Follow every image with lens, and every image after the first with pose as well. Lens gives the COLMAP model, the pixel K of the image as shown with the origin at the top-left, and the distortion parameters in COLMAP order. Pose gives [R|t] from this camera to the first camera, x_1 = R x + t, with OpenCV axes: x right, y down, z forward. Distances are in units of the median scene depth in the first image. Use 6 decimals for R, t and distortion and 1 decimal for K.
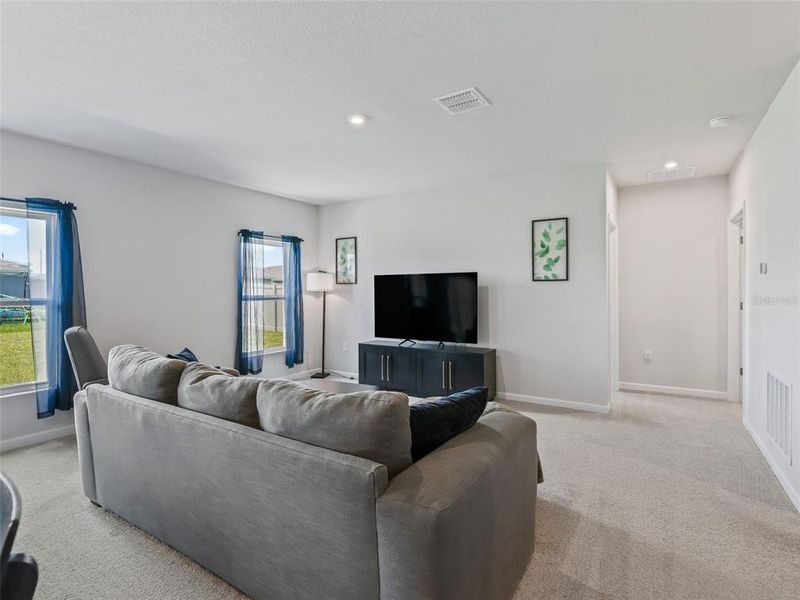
lens RADIAL K [[417.5, 0, 408.4], [0, 417.5, 312.1], [0, 0, 1]] dist [-0.017563, 0.006705]
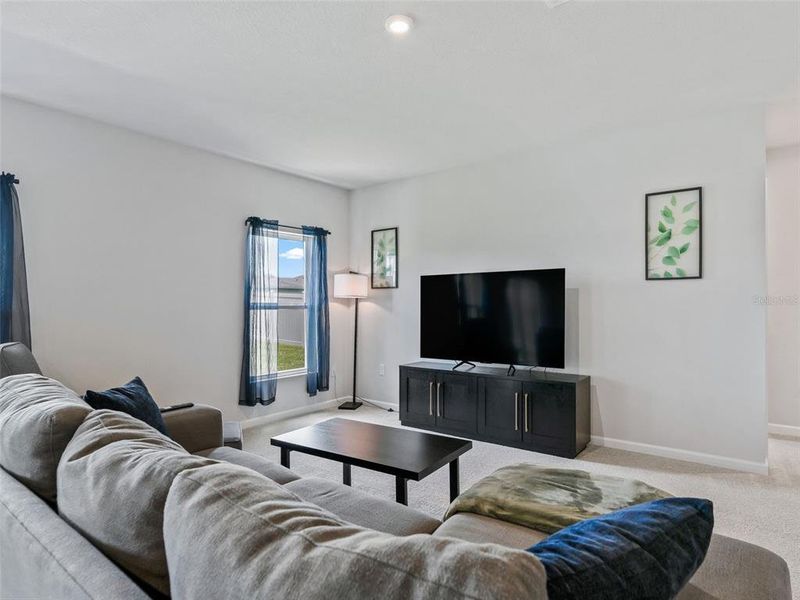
lens RADIAL K [[457.1, 0, 416.1], [0, 457.1, 322.3], [0, 0, 1]] dist [-0.011217, 0.002974]
pose [[0.996479, 0.001550, -0.083833, -0.021872], [-0.002261, 0.999962, -0.008388, 0.003412], [0.083817, 0.008548, 0.996445, 0.190758]]
